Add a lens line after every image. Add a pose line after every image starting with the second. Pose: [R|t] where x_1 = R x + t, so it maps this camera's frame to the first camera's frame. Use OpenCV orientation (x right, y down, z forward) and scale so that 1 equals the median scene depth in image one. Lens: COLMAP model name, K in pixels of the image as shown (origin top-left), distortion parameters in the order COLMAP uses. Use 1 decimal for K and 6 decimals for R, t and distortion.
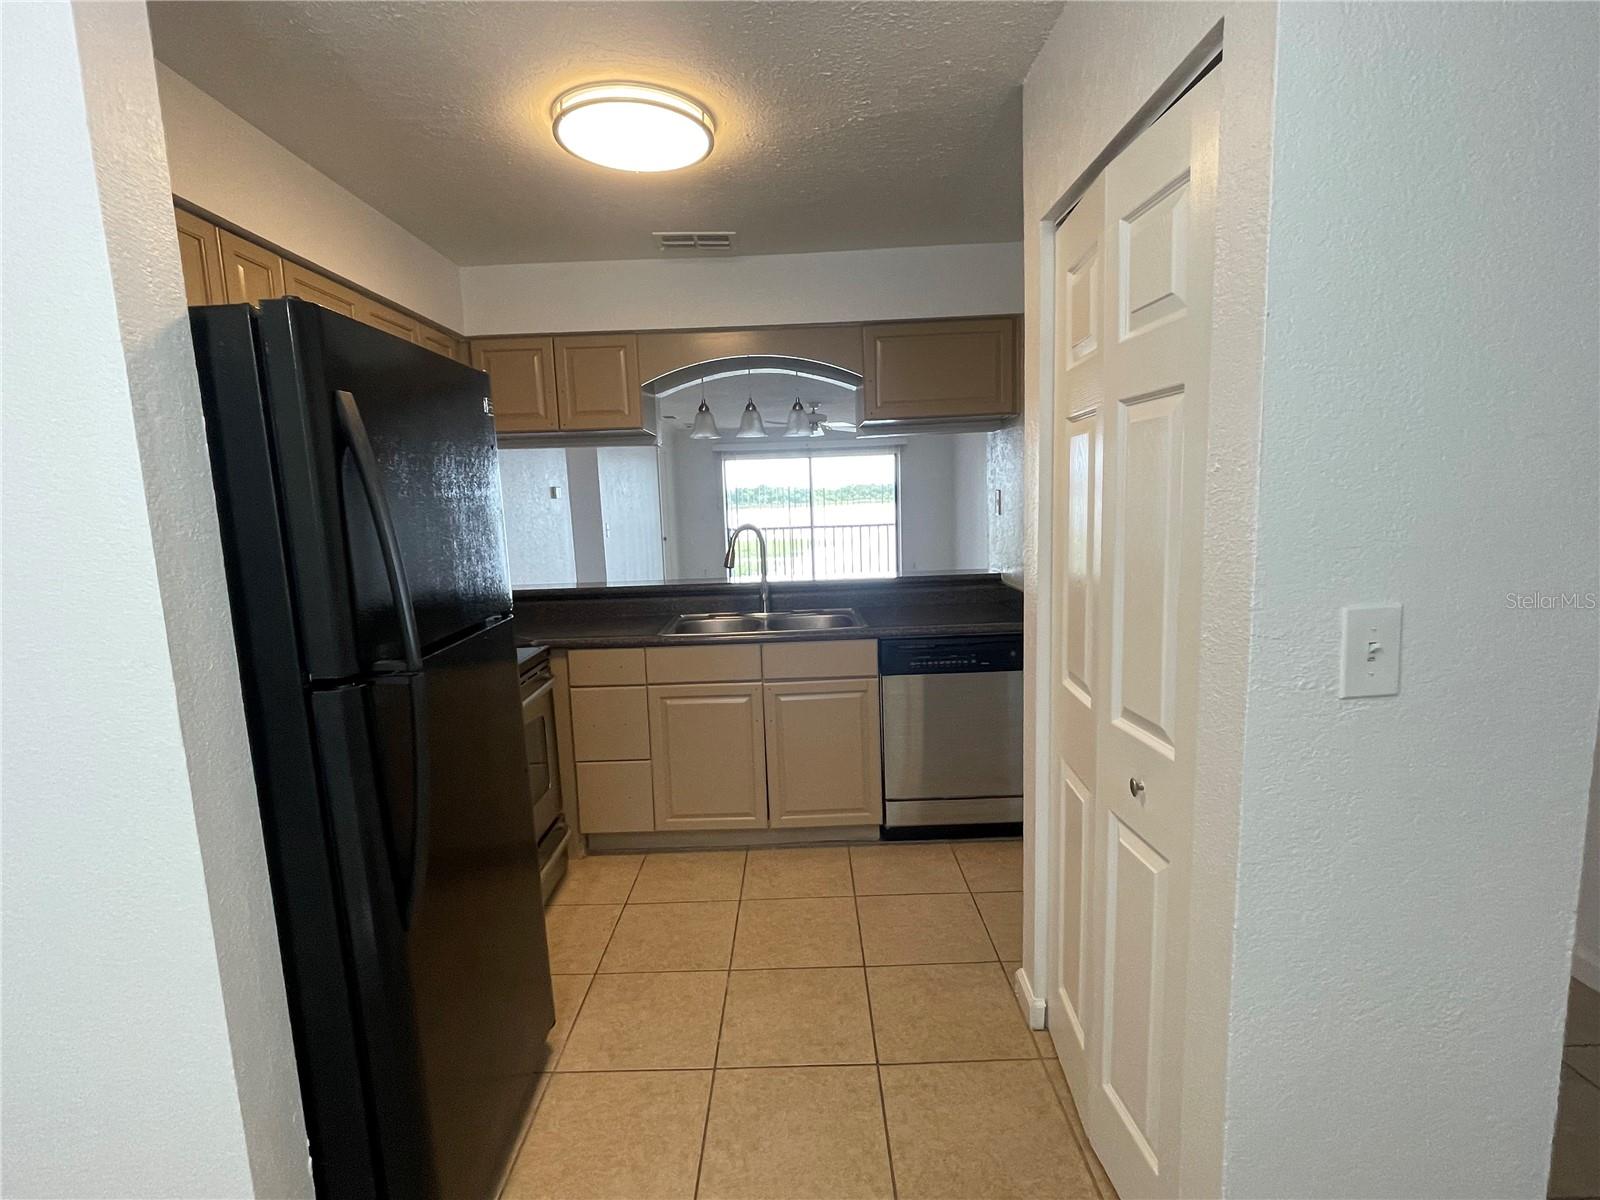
lens RADIAL K [[757.5, 0, 799.0], [0, 757.5, 605.5], [0, 0, 1]] dist [-0.003278, -0.000092]
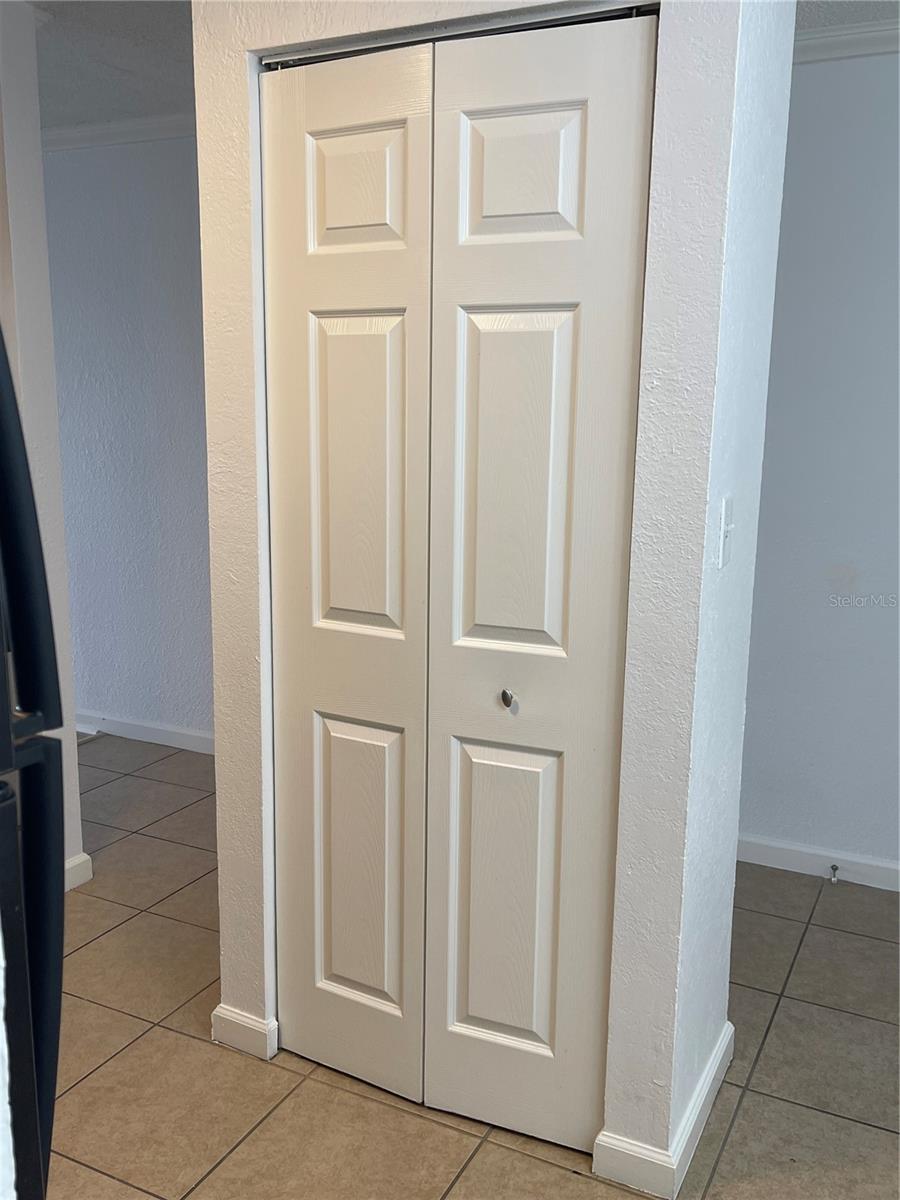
lens RADIAL K [[1043.8, 0, 447.6], [0, 1043.8, 597.2], [0, 0, 1]] dist [0.029735, -0.001698]
pose [[0.469779, -0.125139, 0.873870, -0.767144], [0.096155, 0.991266, 0.090258, -0.025815], [-0.877532, 0.041625, 0.477708, 0.388374]]
